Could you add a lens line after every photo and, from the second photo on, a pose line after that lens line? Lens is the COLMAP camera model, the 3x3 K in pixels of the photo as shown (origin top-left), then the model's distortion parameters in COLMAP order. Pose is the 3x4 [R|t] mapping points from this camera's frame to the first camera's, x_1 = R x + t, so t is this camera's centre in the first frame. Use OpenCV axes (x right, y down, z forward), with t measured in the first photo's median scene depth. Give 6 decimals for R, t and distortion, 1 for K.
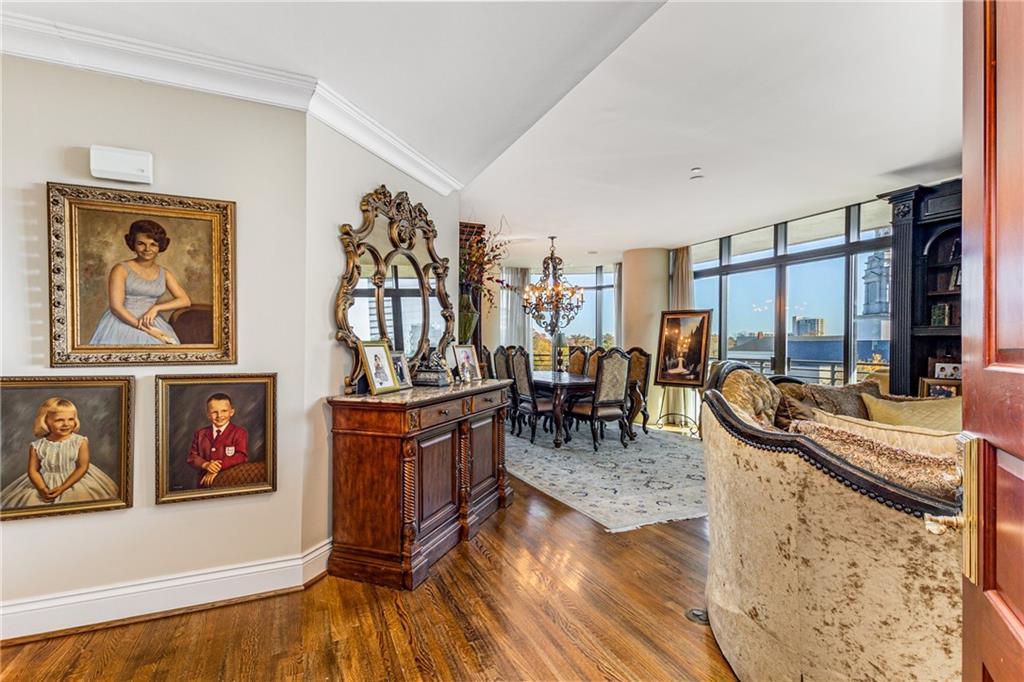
lens RADIAL K [[473.6, 0, 512.4], [0, 473.6, 345.7], [0, 0, 1]] dist [0.002722, 0.000295]
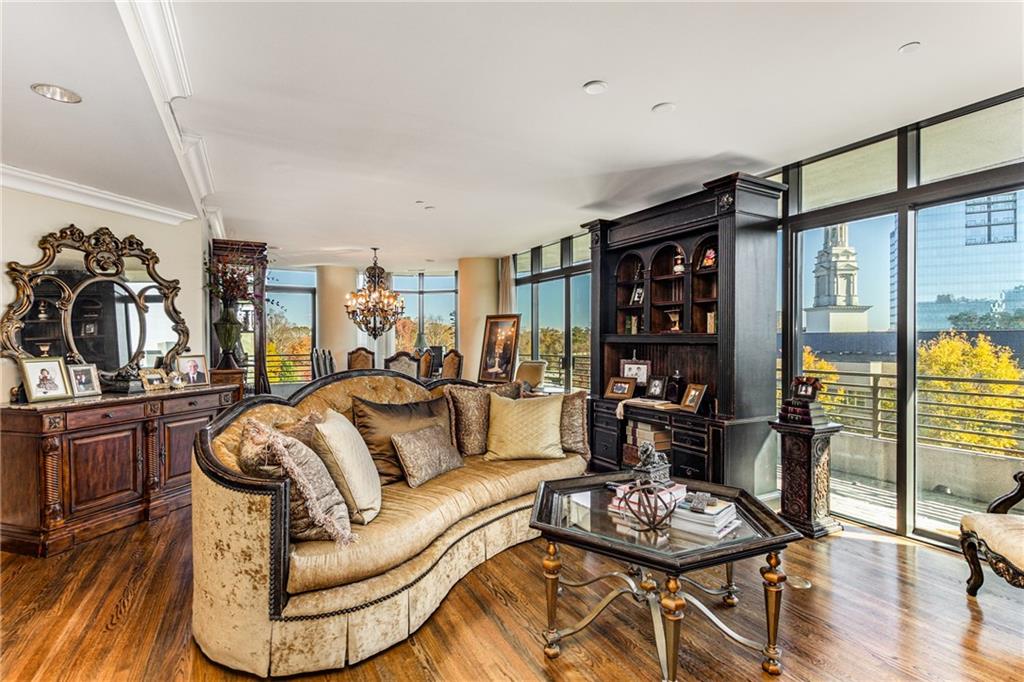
lens RADIAL K [[484.9, 0, 521.1], [0, 484.9, 341.7], [0, 0, 1]] dist [-0.001006, -0.000205]
pose [[0.996872, -0.008871, 0.078530, 0.334113], [0.008493, 0.999951, 0.005149, -0.018756], [-0.078572, -0.004466, 0.996898, -0.133264]]
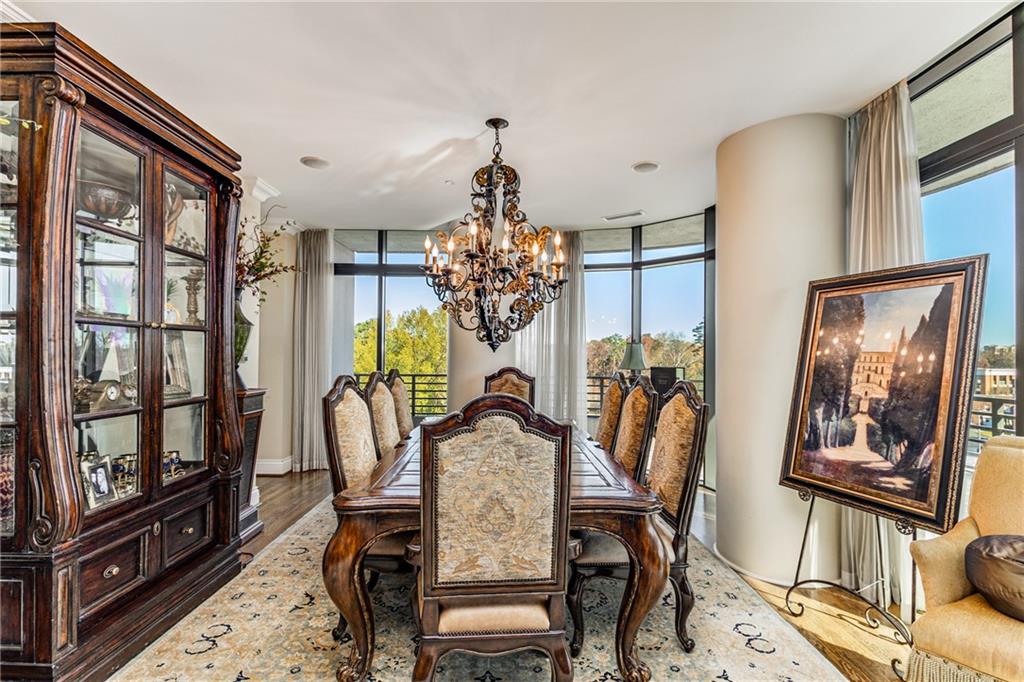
lens RADIAL K [[479.1, 0, 514.0], [0, 479.1, 350.1], [0, 0, 1]] dist [0.002011, 0.000103]
pose [[0.911588, -0.002963, -0.411095, 0.282553], [-0.003341, 0.999888, -0.014614, -0.014598], [0.411092, 0.014695, 0.911475, 0.621890]]
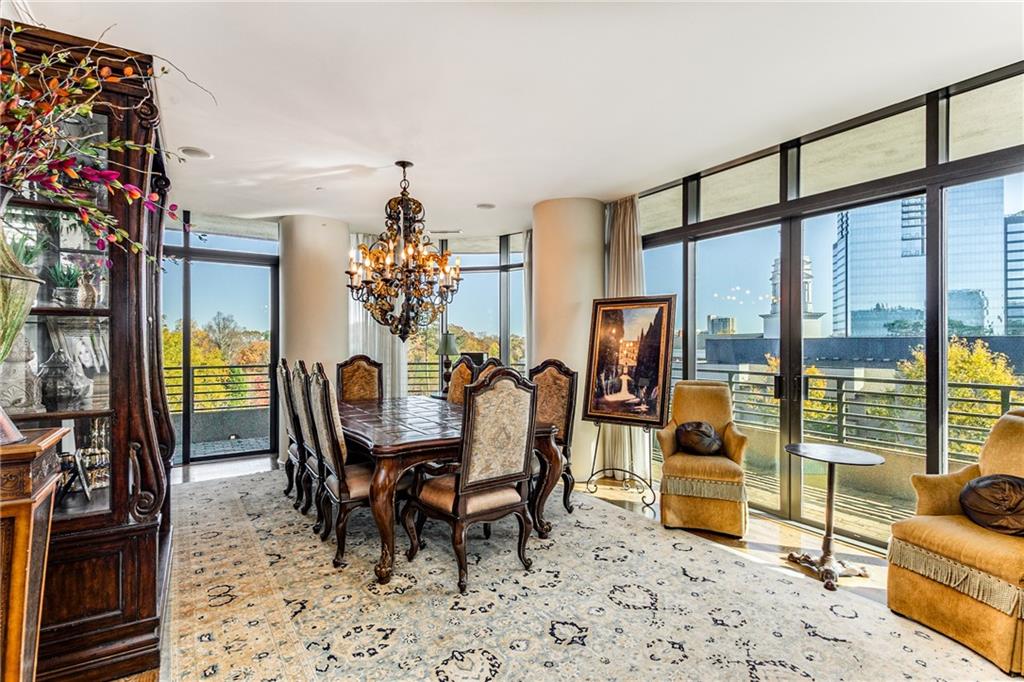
lens RADIAL K [[480.7, 0, 516.8], [0, 480.7, 343.9], [0, 0, 1]] dist [0.003548, 0.000069]
pose [[0.987729, -0.006196, 0.156057, 0.128115], [0.006410, 0.999979, -0.000863, -0.015868], [-0.156048, 0.001853, 0.987748, 0.430044]]
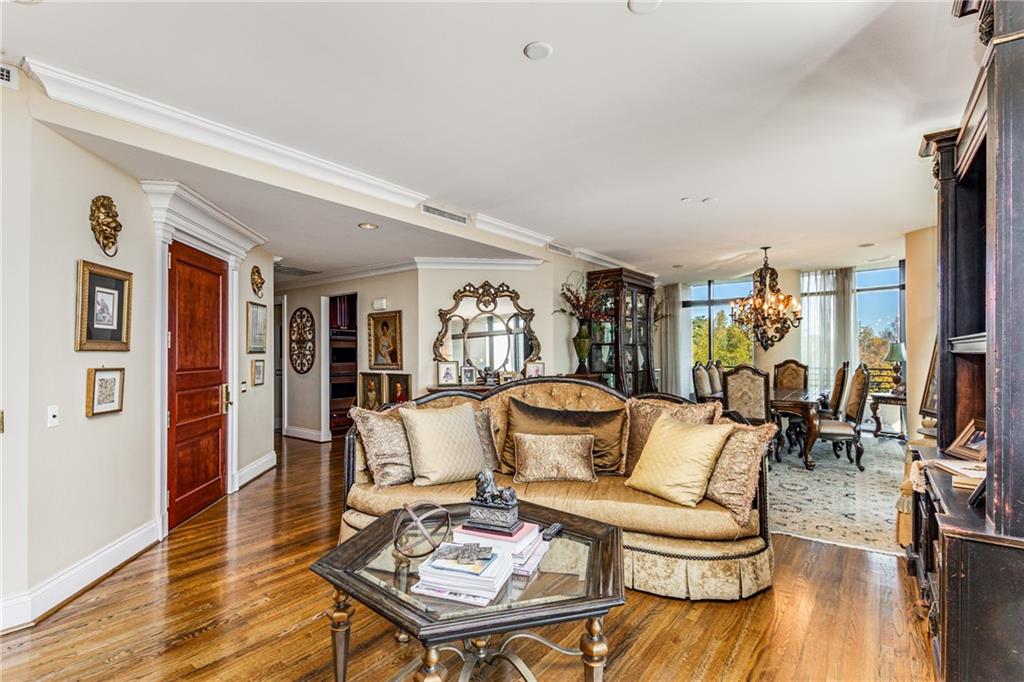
lens RADIAL K [[484.8, 0, 510.6], [0, 484.8, 370.7], [0, 0, 1]] dist [0.002906, 0.000240]
pose [[0.471875, 0.024659, -0.881321, 0.721493], [0.005557, 0.999506, 0.030941, -0.013720], [0.881648, -0.019498, 0.471504, 0.082255]]
